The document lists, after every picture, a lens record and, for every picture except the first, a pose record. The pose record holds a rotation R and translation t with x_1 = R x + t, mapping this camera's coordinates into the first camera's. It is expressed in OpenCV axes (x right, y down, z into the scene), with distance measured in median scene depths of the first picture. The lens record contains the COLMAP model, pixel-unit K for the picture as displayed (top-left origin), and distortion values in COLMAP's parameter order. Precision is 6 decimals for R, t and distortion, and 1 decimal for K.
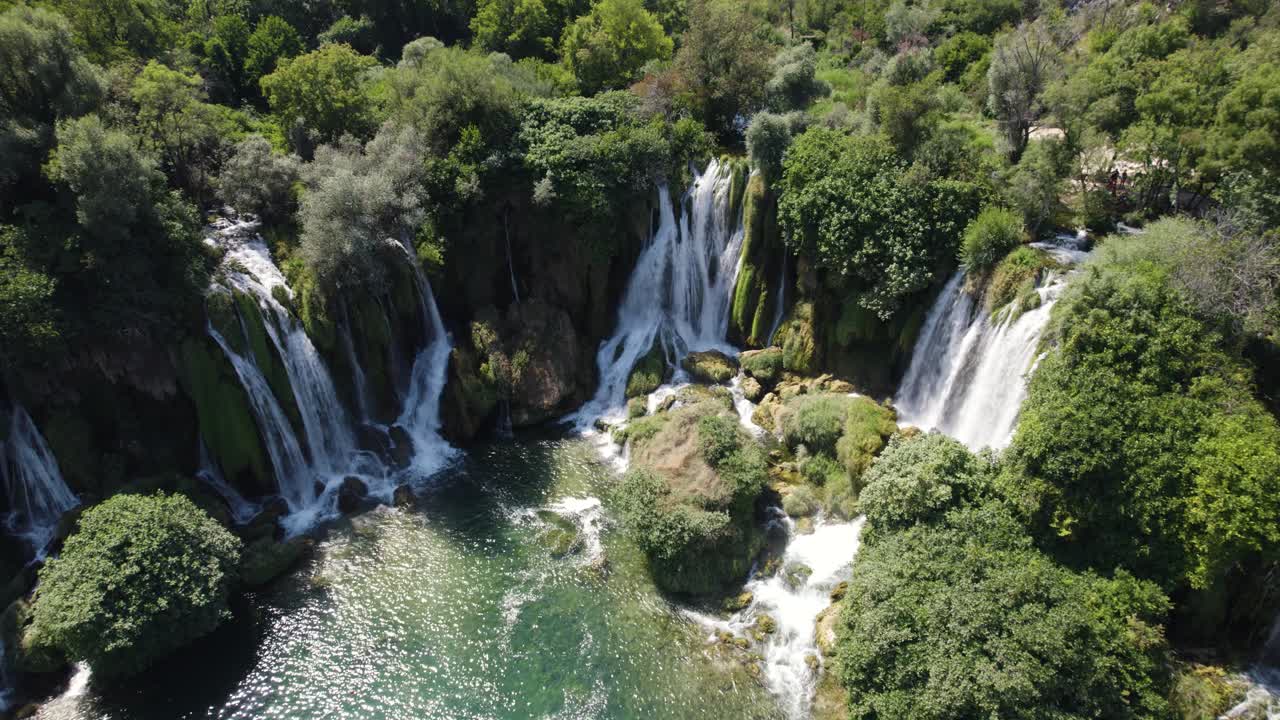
lens RADIAL K [[821.5, 0, 640.0], [0, 821.5, 360.0], [0, 0, 1]] dist [-0.059976, 0.057014]
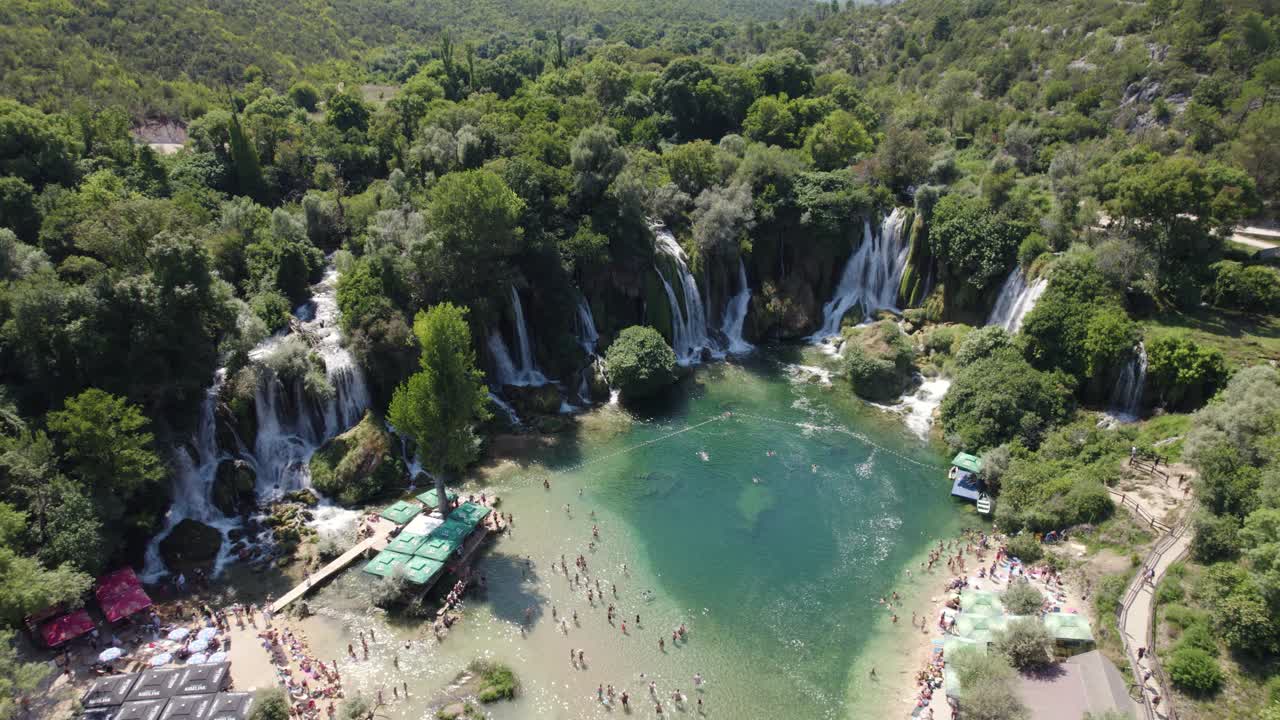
lens RADIAL K [[821.5, 0, 640.0], [0, 821.5, 360.0], [0, 0, 1]] dist [-0.059976, 0.057014]
pose [[0.980367, 0.082821, -0.178946, -0.128655], [-0.096199, 0.993077, -0.067409, 0.299470], [0.172124, 0.083300, 0.981547, -0.960358]]
